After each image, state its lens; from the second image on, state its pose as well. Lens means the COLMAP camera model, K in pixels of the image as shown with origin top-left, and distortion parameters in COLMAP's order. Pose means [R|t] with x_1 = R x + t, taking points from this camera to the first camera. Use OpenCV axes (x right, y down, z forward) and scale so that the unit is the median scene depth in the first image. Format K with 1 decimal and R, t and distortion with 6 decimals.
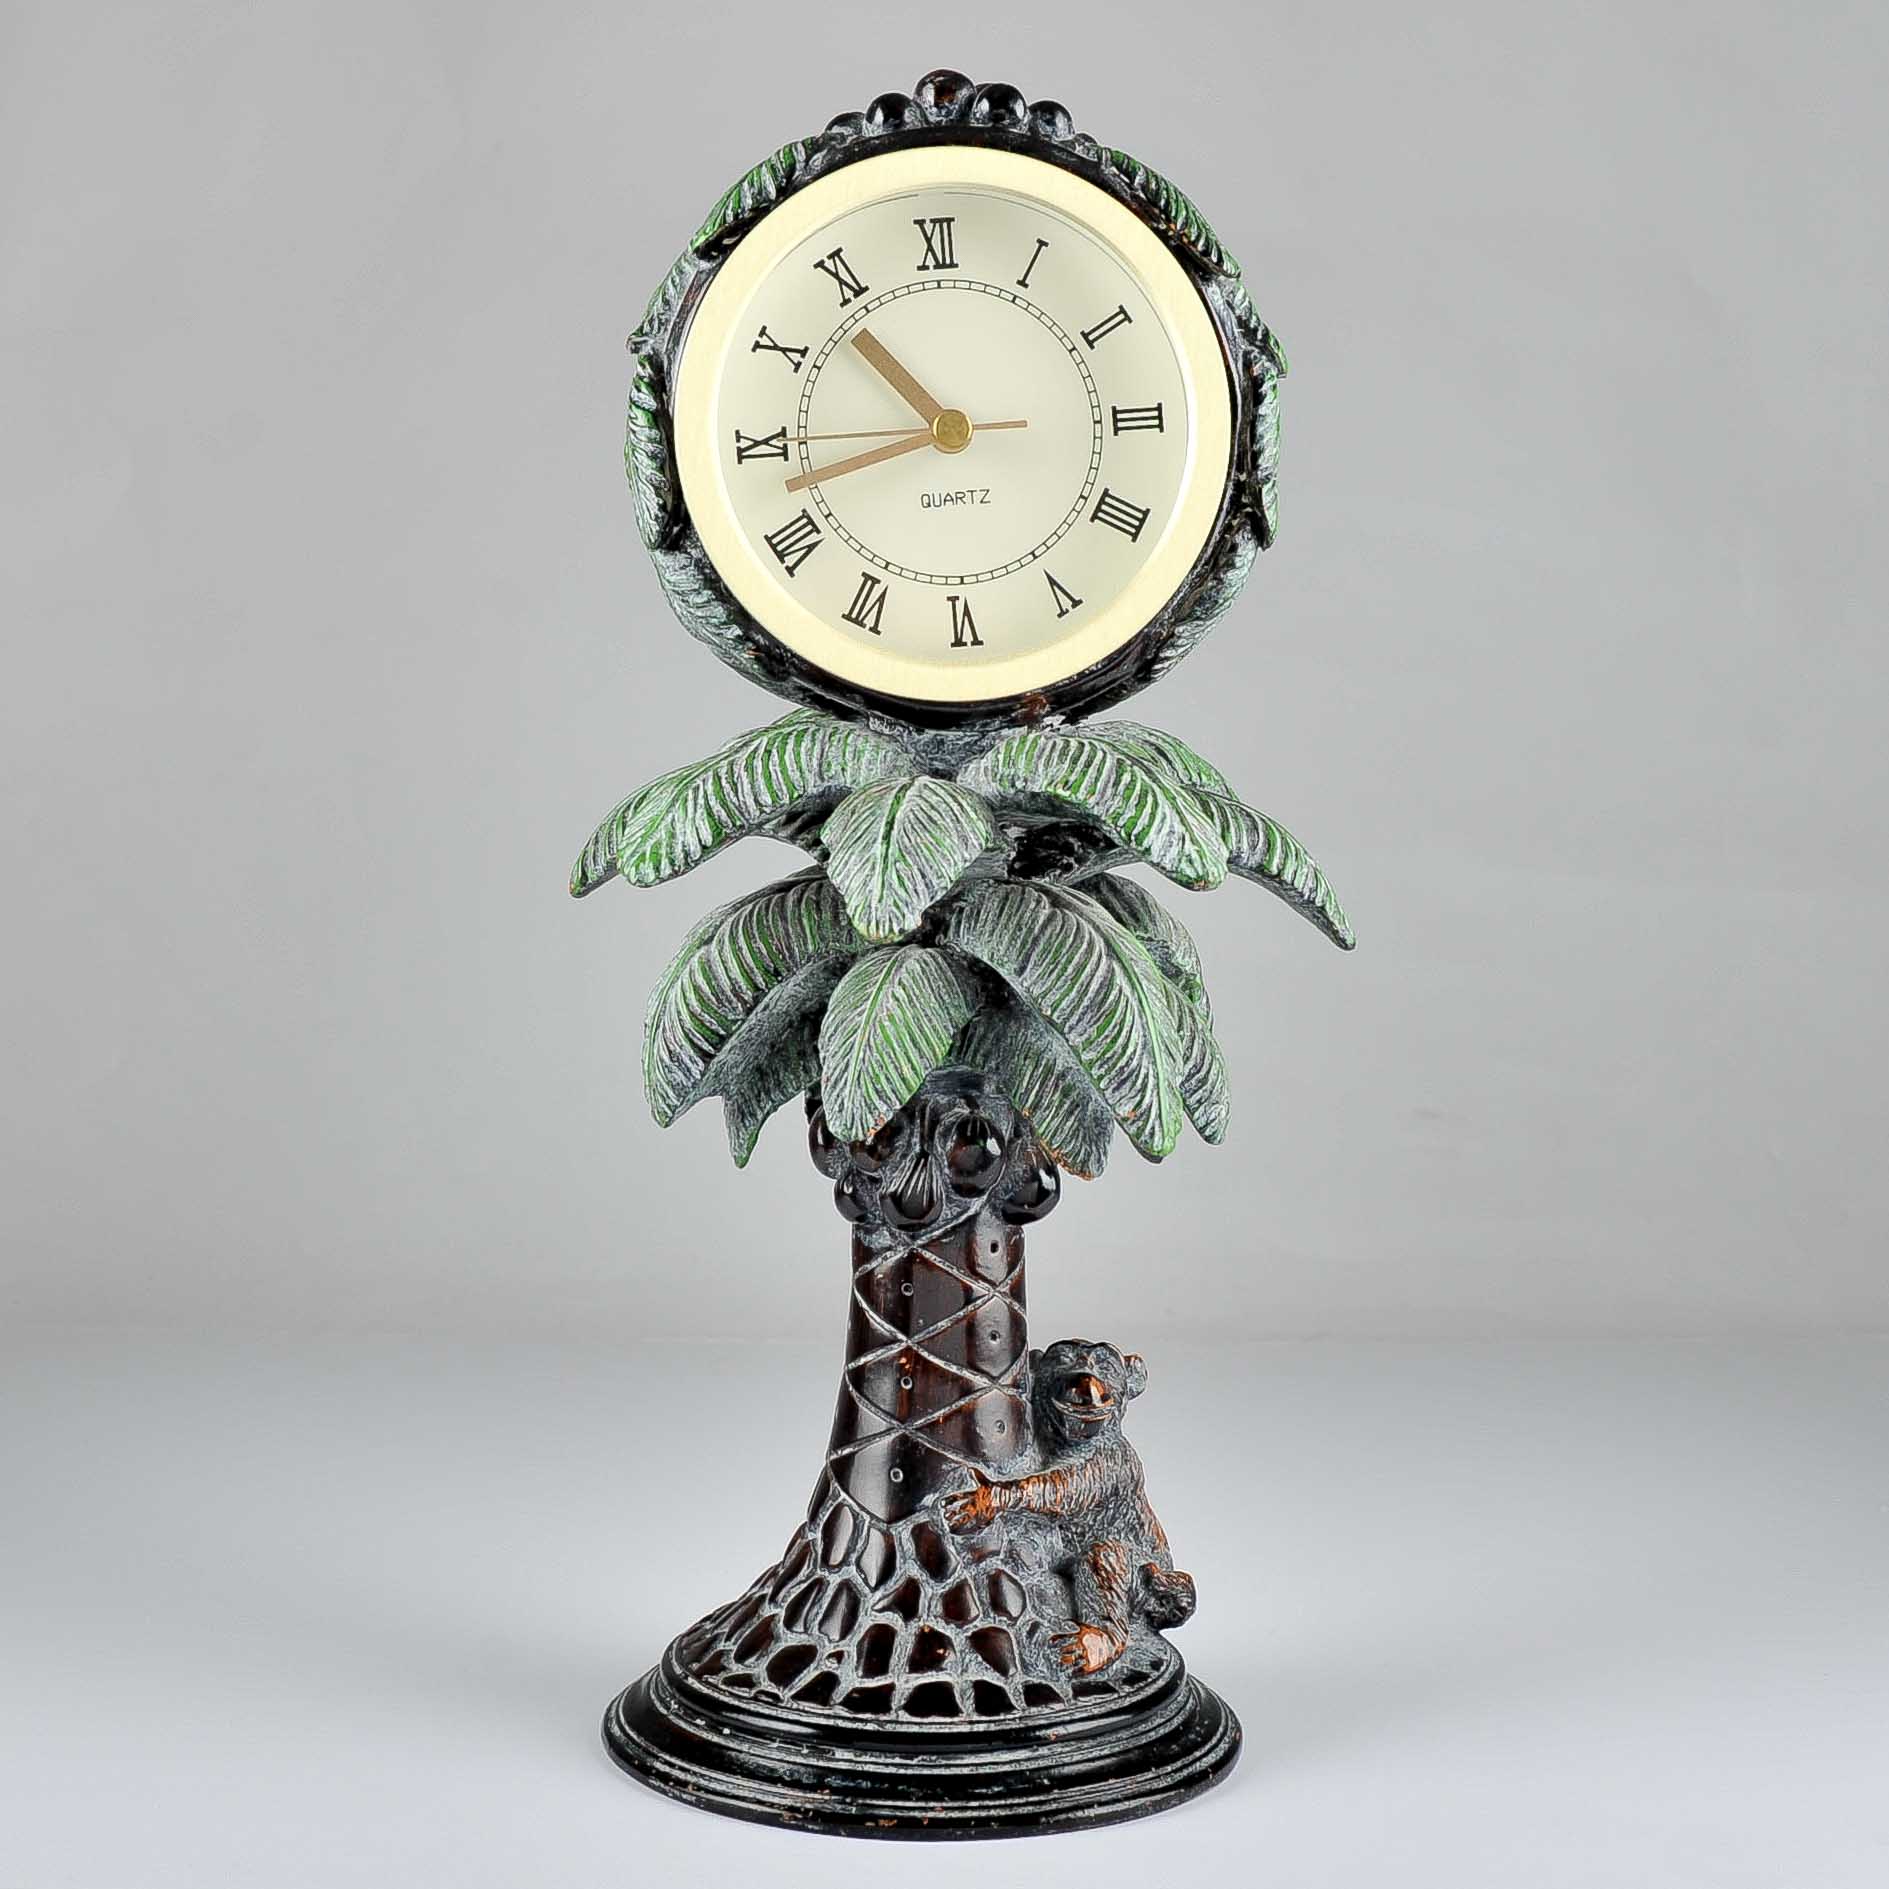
lens RADIAL K [[3216.3, 0, 796.6], [0, 3216.3, 944.5], [0, 0, 1]] dist [-0.123087, 0.132543]
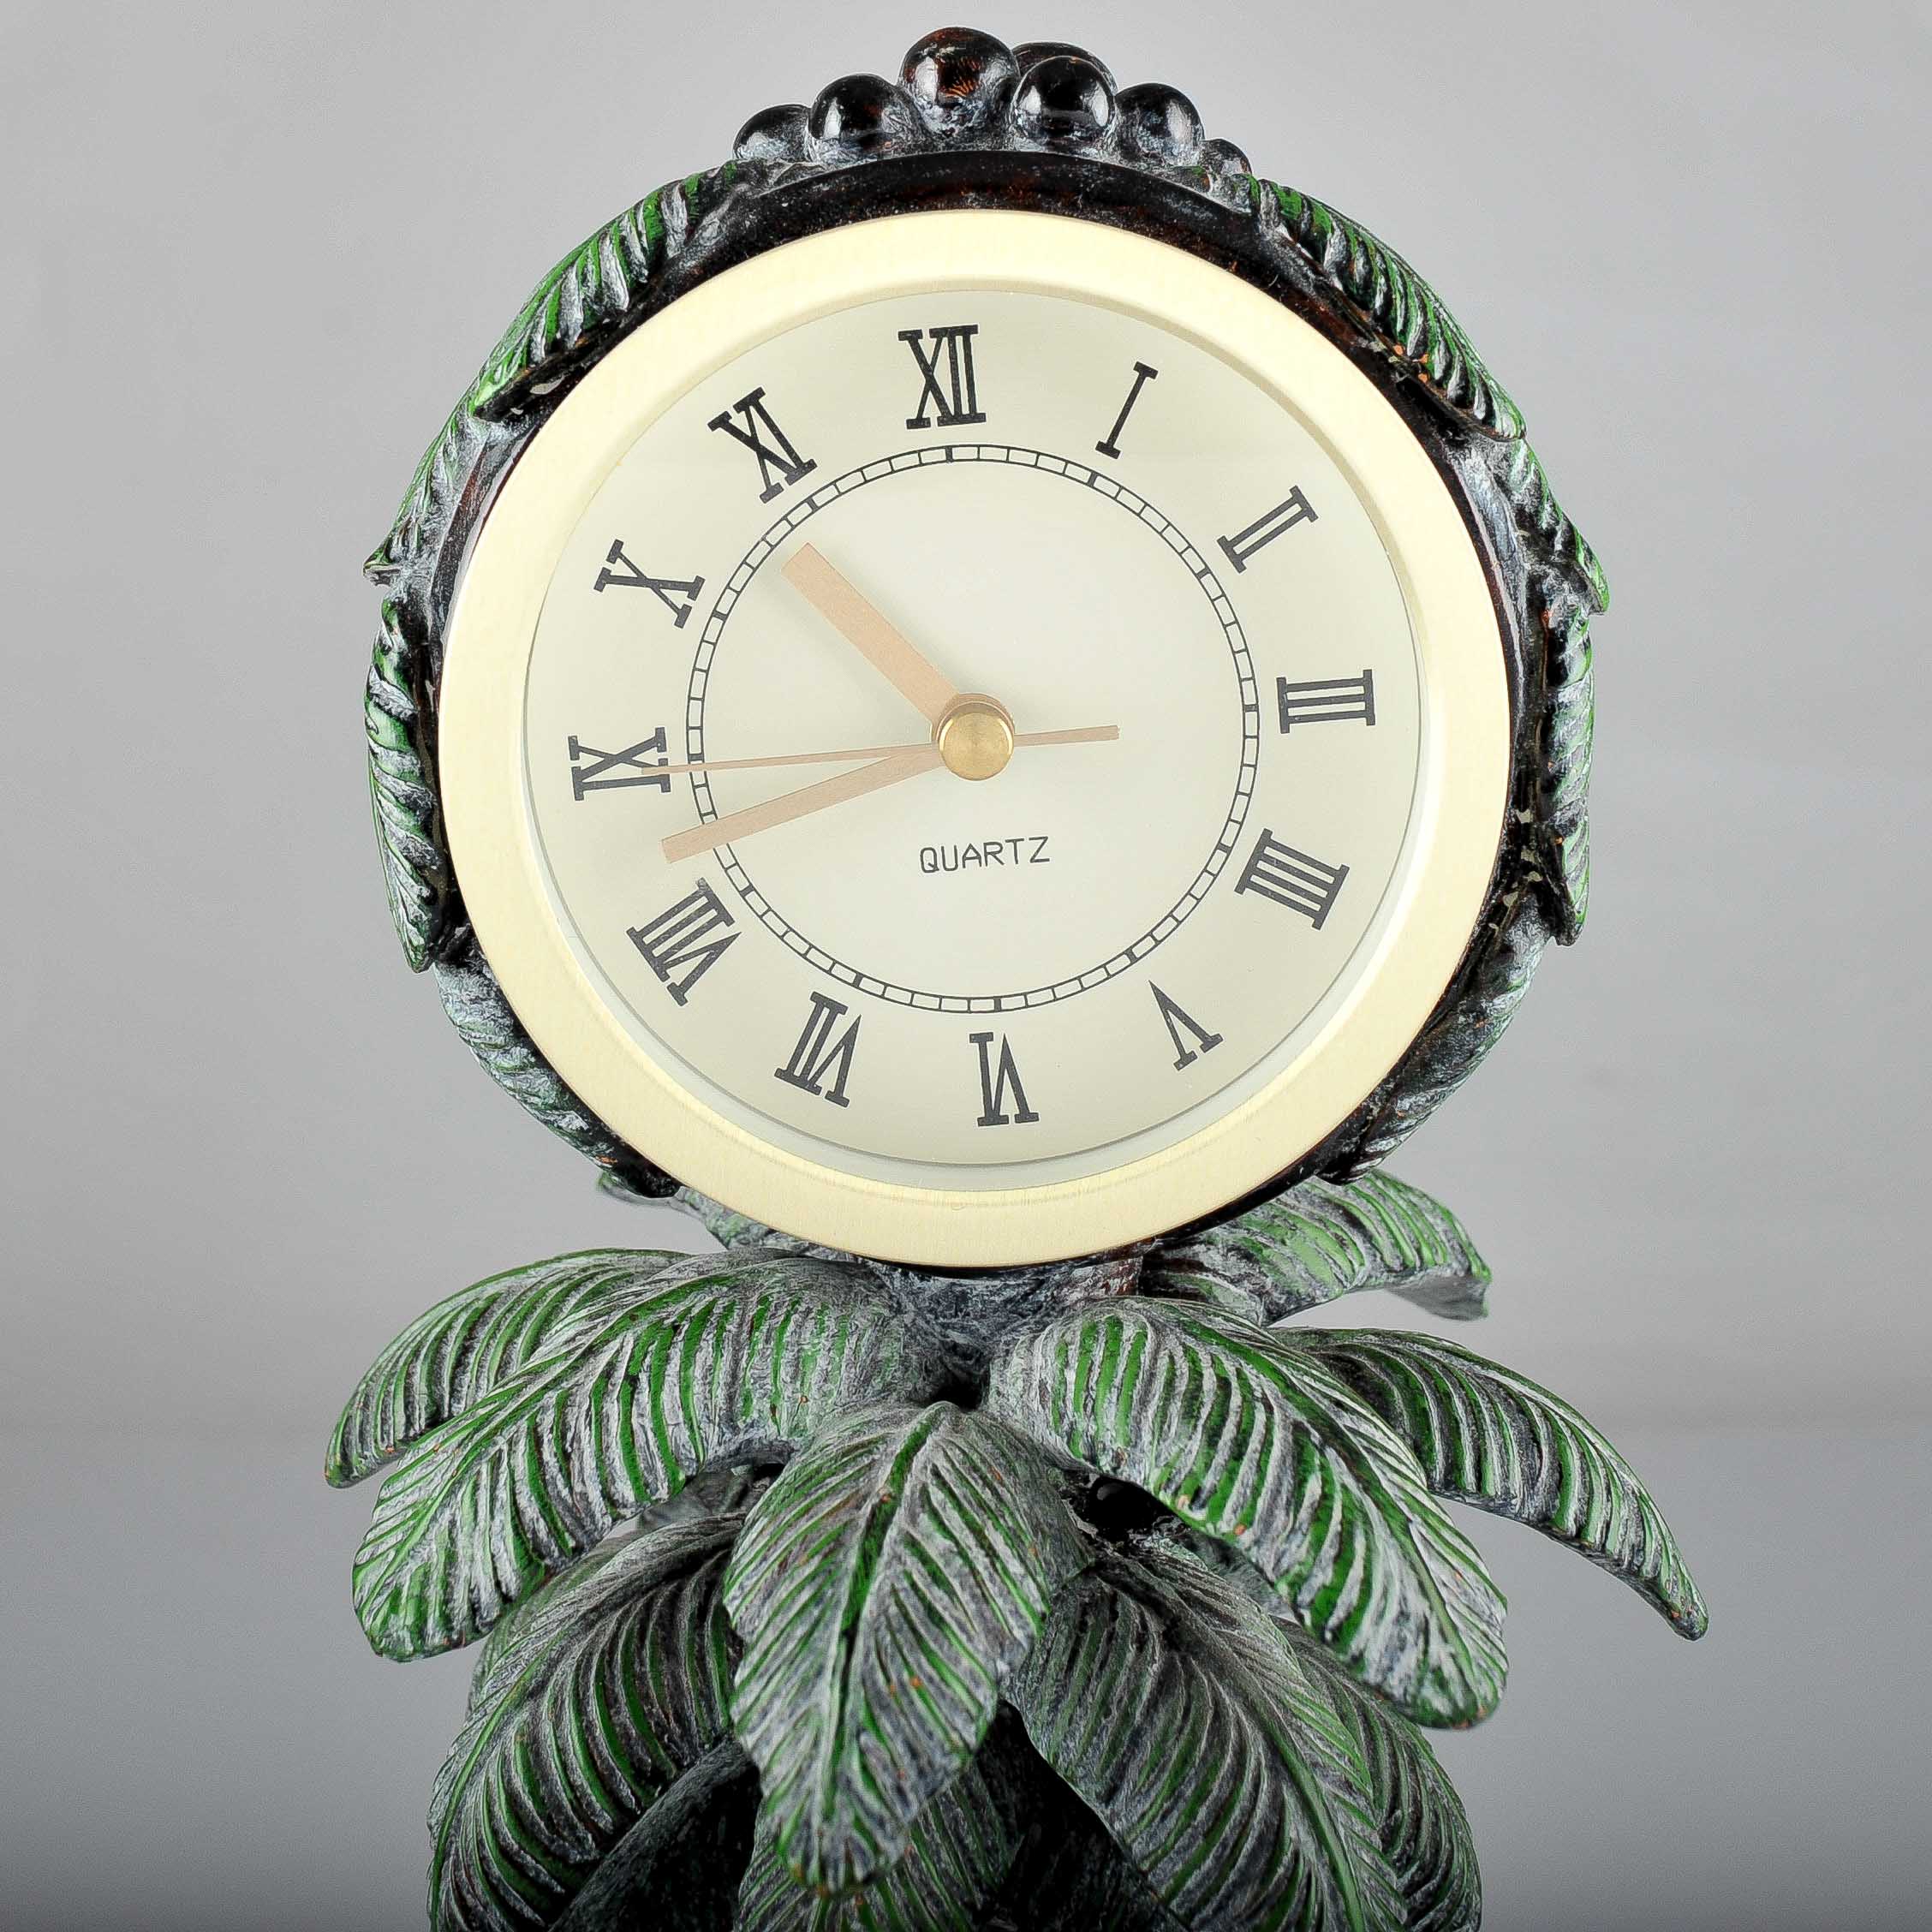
lens RADIAL K [[3289.6, 0, 814.7], [0, 3289.6, 966.0], [0, 0, 1]] dist [-0.123087, 0.132543]
pose [[0.999734, -0.012654, -0.019297, 0.031886], [0.014545, 0.994756, 0.101234, -0.178005], [0.017915, -0.101488, 0.994675, 0.456404]]
